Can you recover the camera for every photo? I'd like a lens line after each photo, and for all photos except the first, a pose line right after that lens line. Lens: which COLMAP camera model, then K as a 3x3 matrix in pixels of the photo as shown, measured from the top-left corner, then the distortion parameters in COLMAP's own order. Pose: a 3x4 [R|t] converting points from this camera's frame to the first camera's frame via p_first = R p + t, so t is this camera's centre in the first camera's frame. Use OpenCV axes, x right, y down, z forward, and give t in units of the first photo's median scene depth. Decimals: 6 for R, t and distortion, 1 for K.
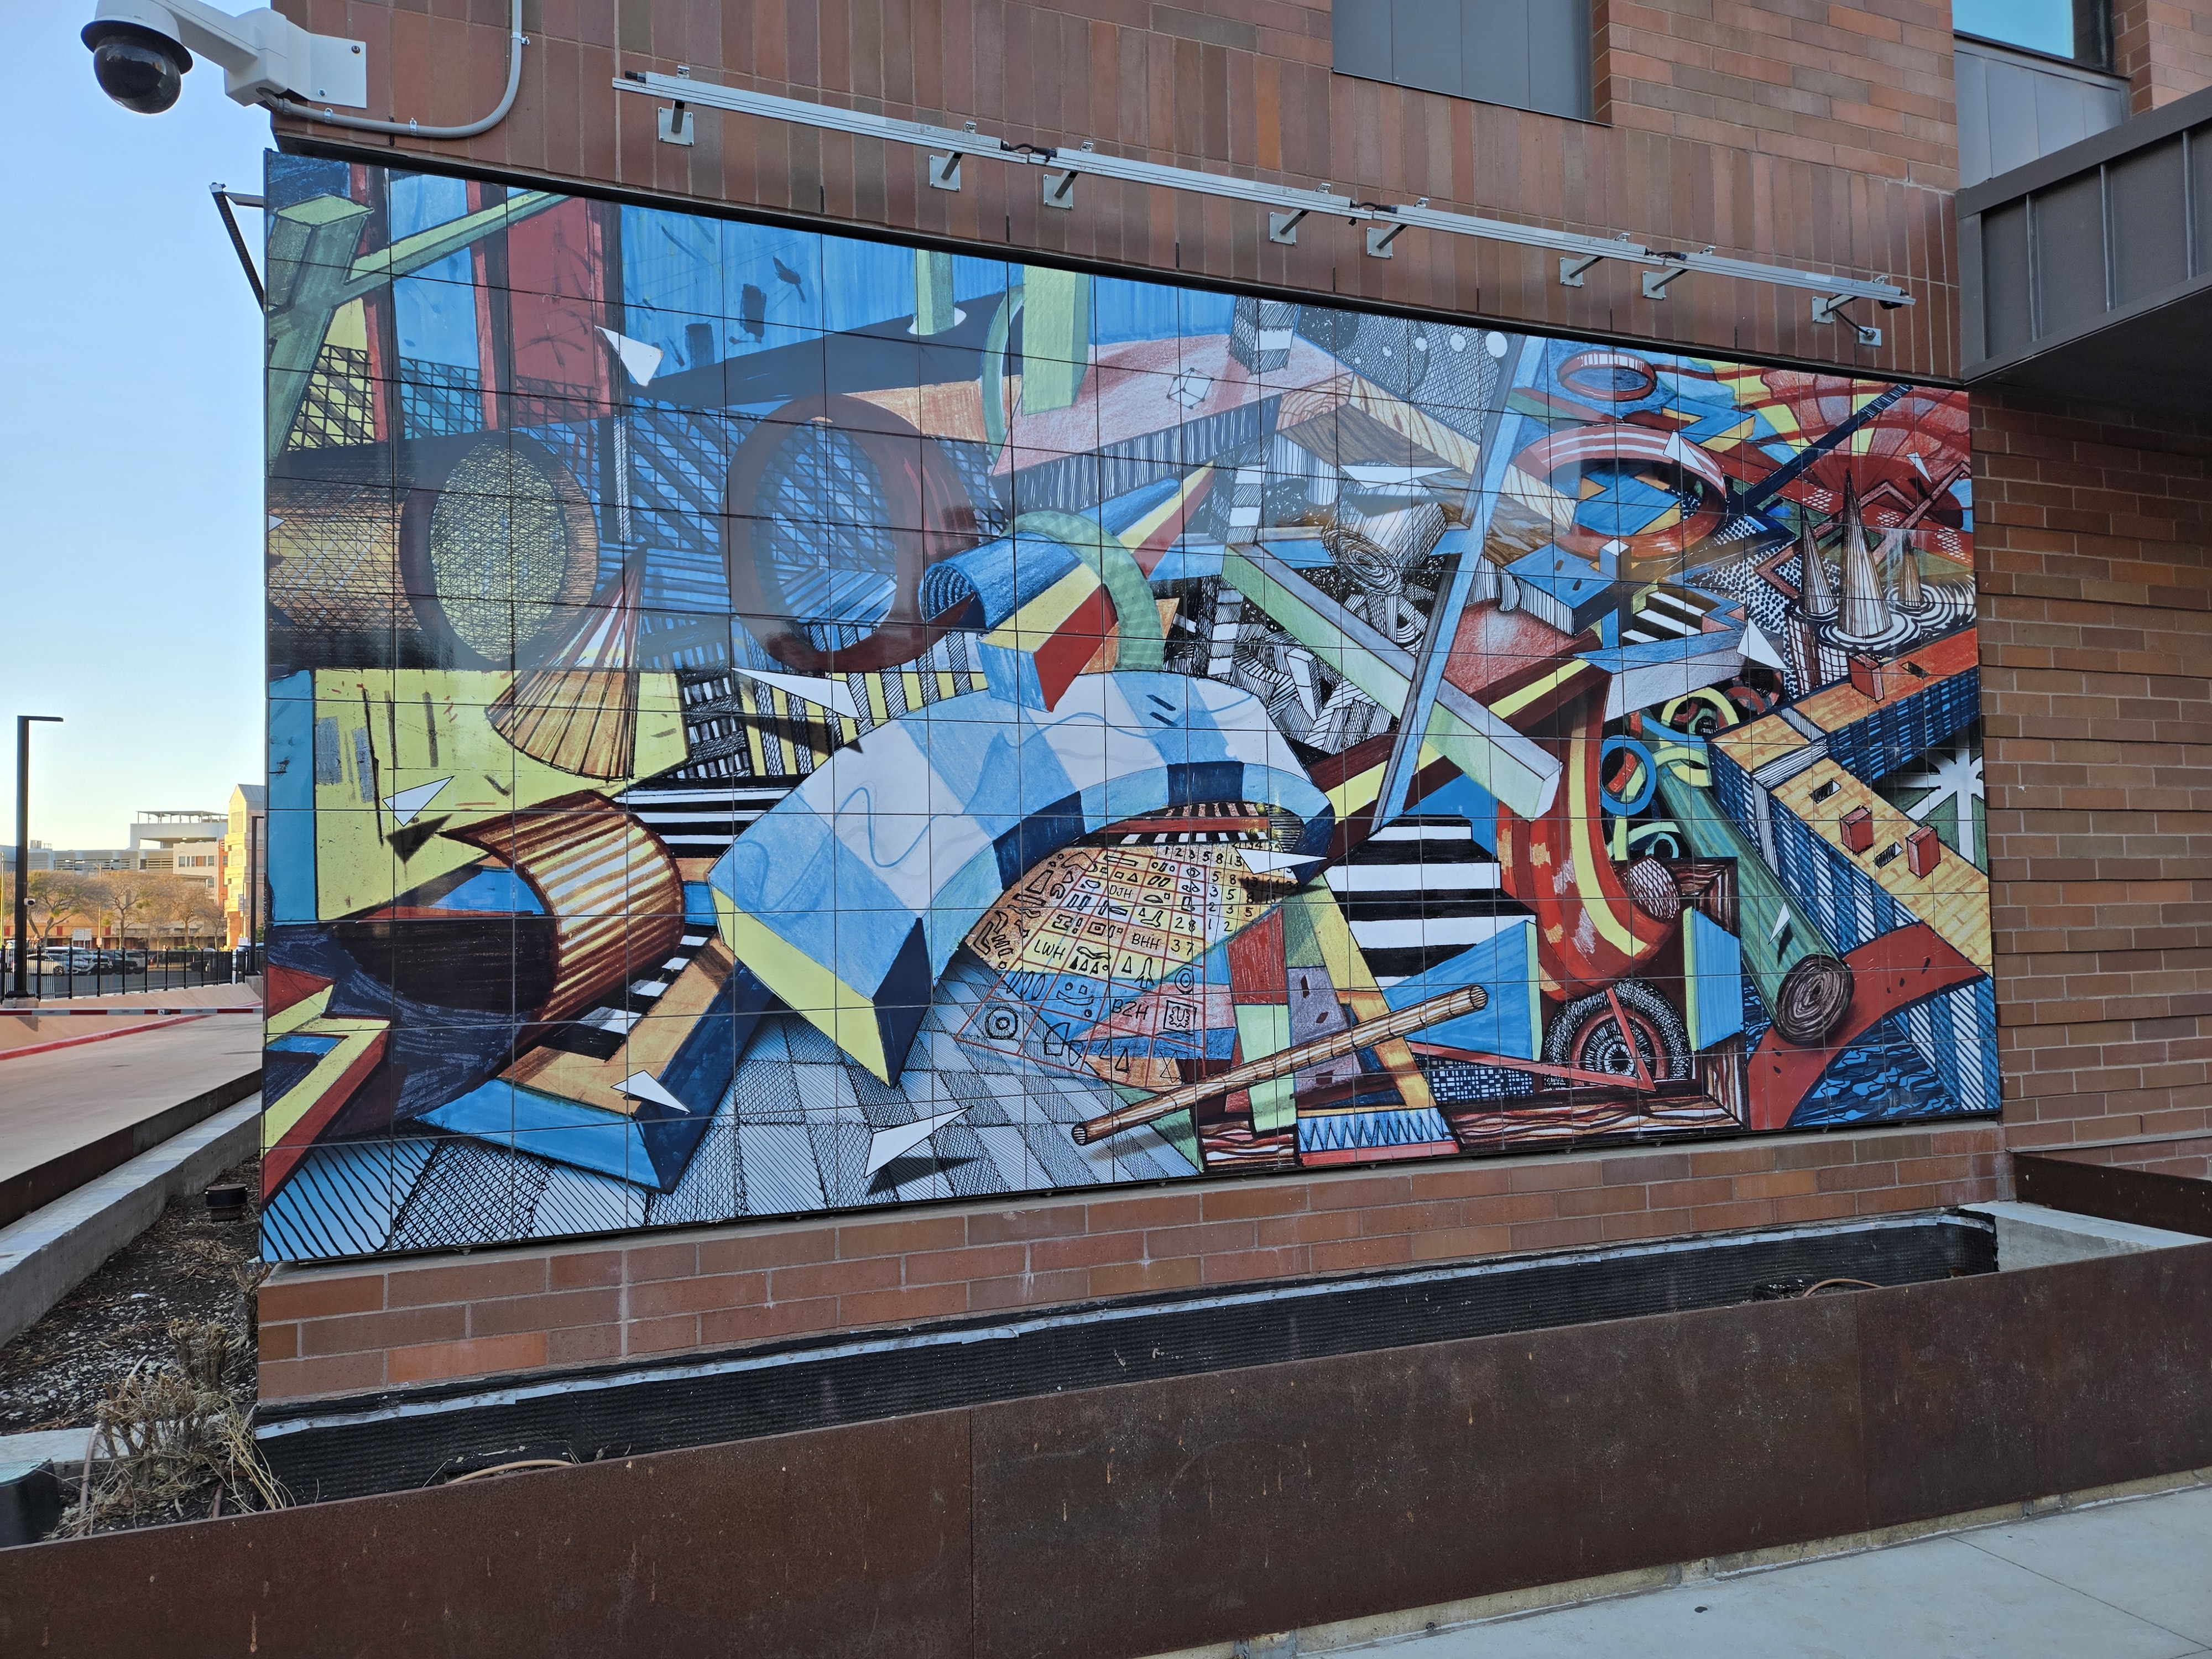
lens RADIAL K [[1487.5, 0, 1101.4], [0, 1487.5, 859.4], [0, 0, 1]] dist [0.089939, -0.077923]
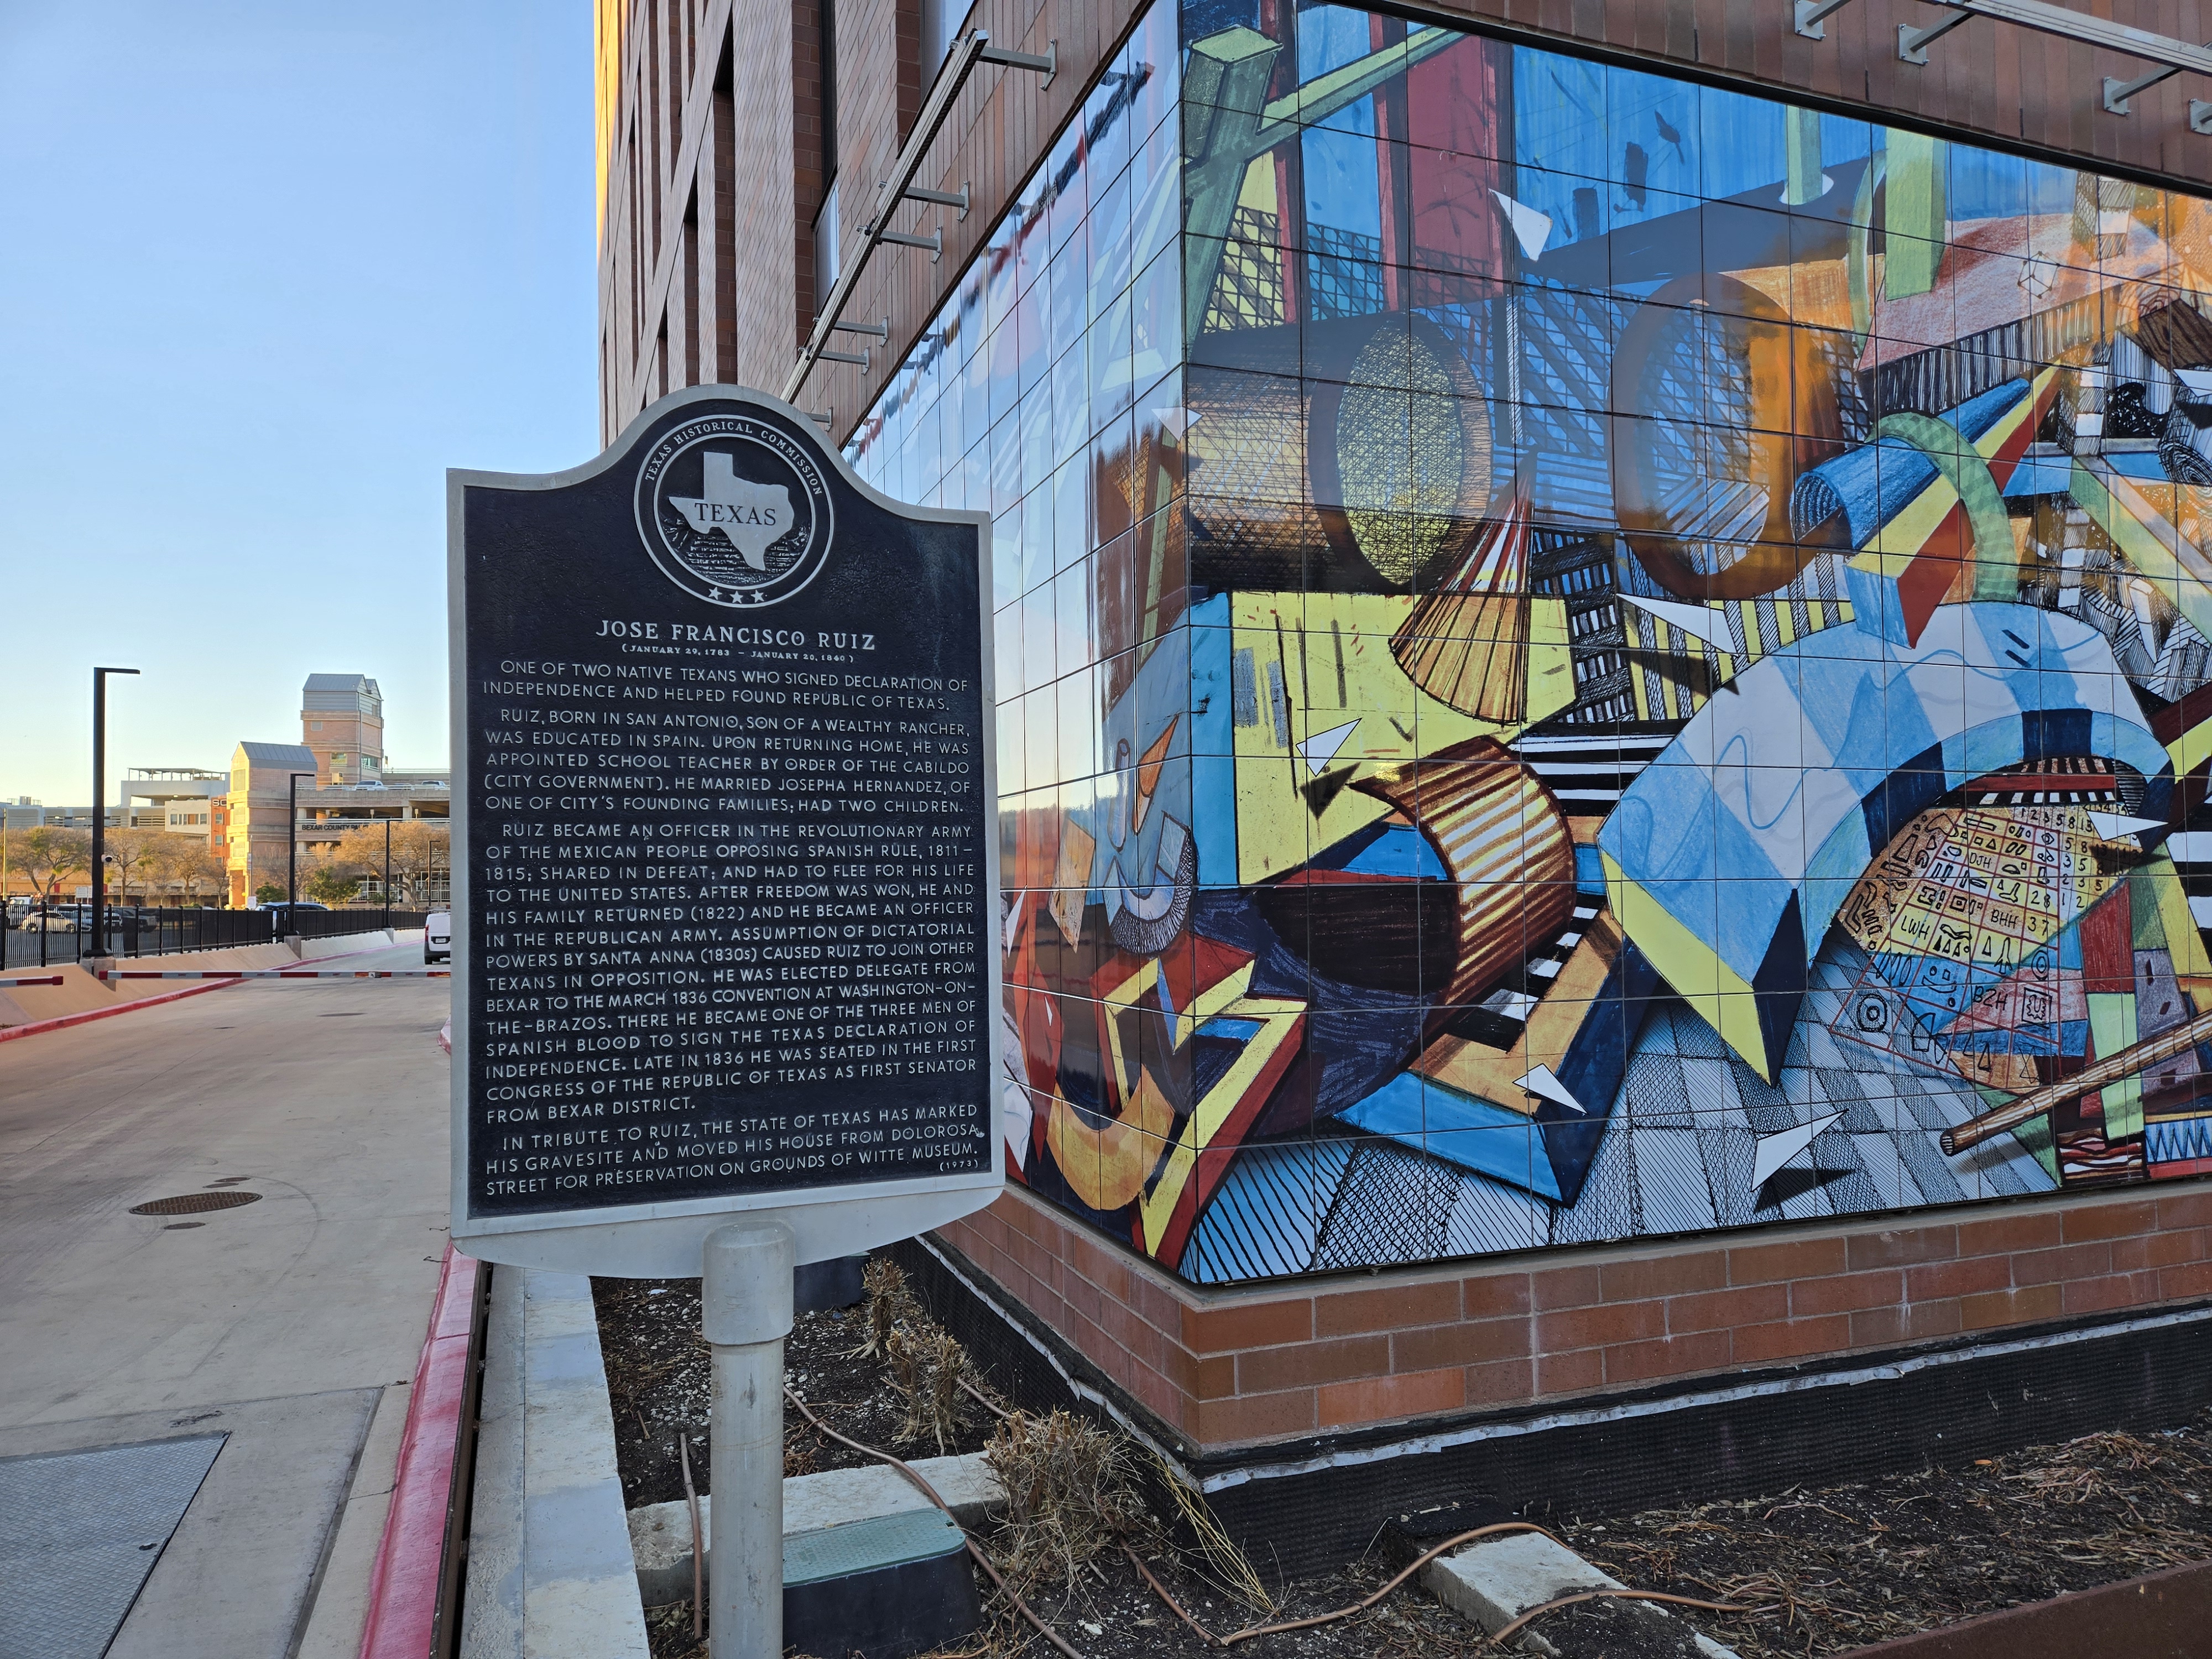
lens RADIAL K [[1487.5, 0, 1087.6], [0, 1487.5, 849.2], [0, 0, 1]] dist [0.089939, -0.077923]
pose [[0.999936, 0.008916, 0.006956, -0.518977], [-0.009023, 0.999839, 0.015502, 0.006635], [-0.006817, -0.015563, 0.999856, 0.133818]]
